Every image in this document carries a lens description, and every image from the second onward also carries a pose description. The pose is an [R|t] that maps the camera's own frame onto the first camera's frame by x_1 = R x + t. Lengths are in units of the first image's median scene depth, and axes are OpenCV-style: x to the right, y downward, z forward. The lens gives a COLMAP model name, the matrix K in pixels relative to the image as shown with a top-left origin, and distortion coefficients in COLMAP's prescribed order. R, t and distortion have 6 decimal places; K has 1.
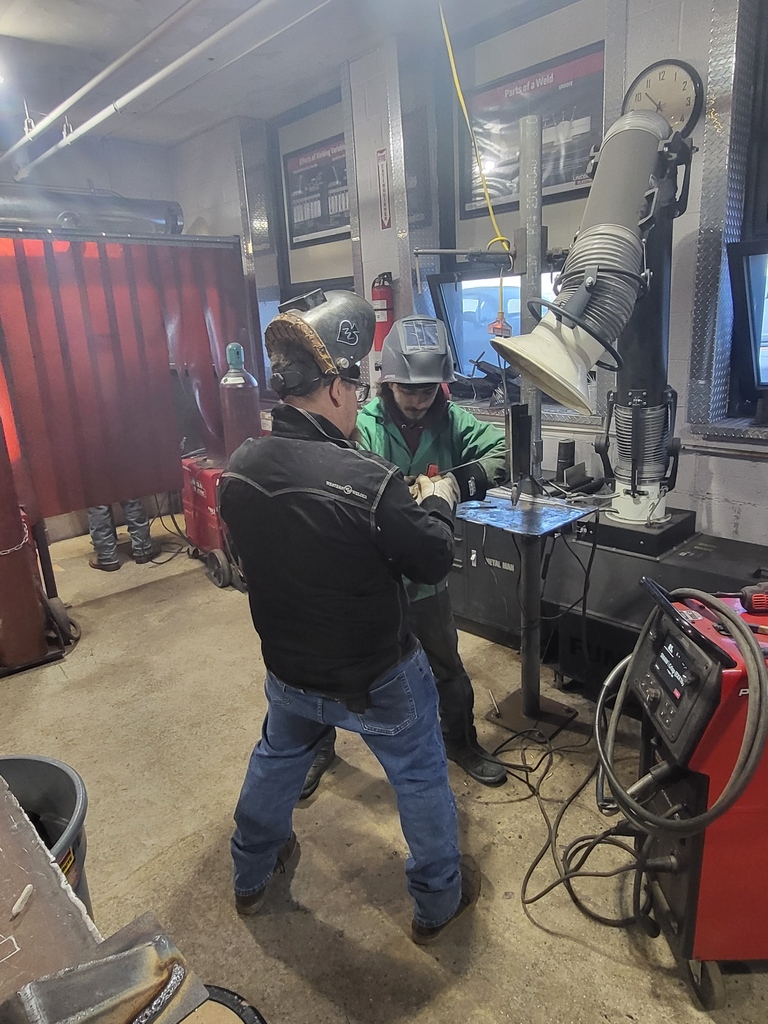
lens RADIAL K [[655.6, 0, 393.9], [0, 655.6, 495.1], [0, 0, 1]] dist [0.004698, -0.005185]
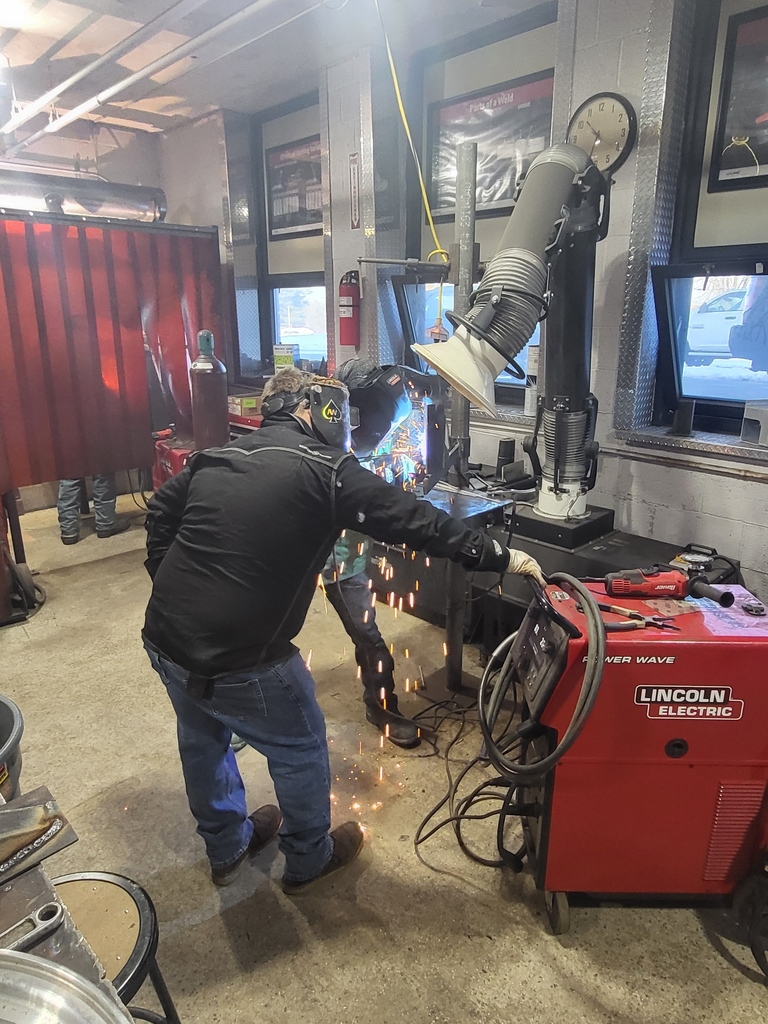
lens RADIAL K [[655.6, 0, 393.9], [0, 655.6, 495.1], [0, 0, 1]] dist [0.004698, -0.005185]
pose [[0.998630, 0.049239, 0.017736, 0.076043], [-0.049498, 0.998669, 0.014509, 0.002499], [-0.016998, -0.015367, 0.999737, -0.085302]]
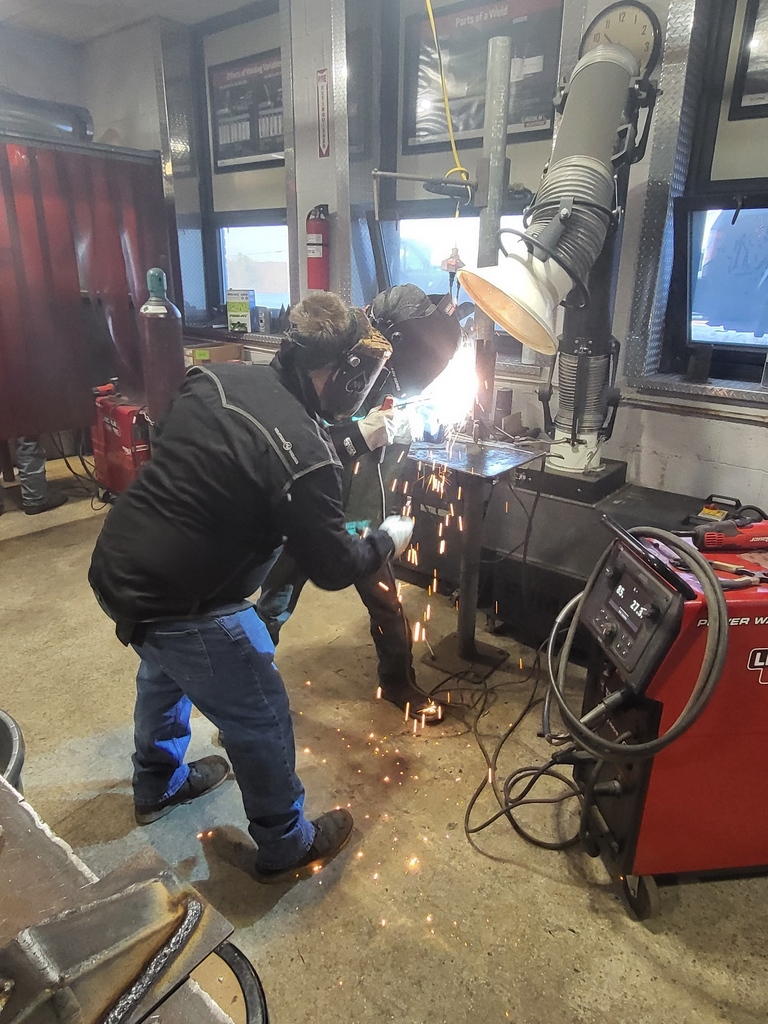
lens RADIAL K [[655.6, 0, 393.9], [0, 655.6, 495.1], [0, 0, 1]] dist [0.004698, -0.005185]
pose [[0.989530, 0.024151, 0.142294, -0.051389], [-0.033347, 0.997481, 0.062602, 0.025022], [-0.140423, -0.066691, 0.987843, 0.027961]]
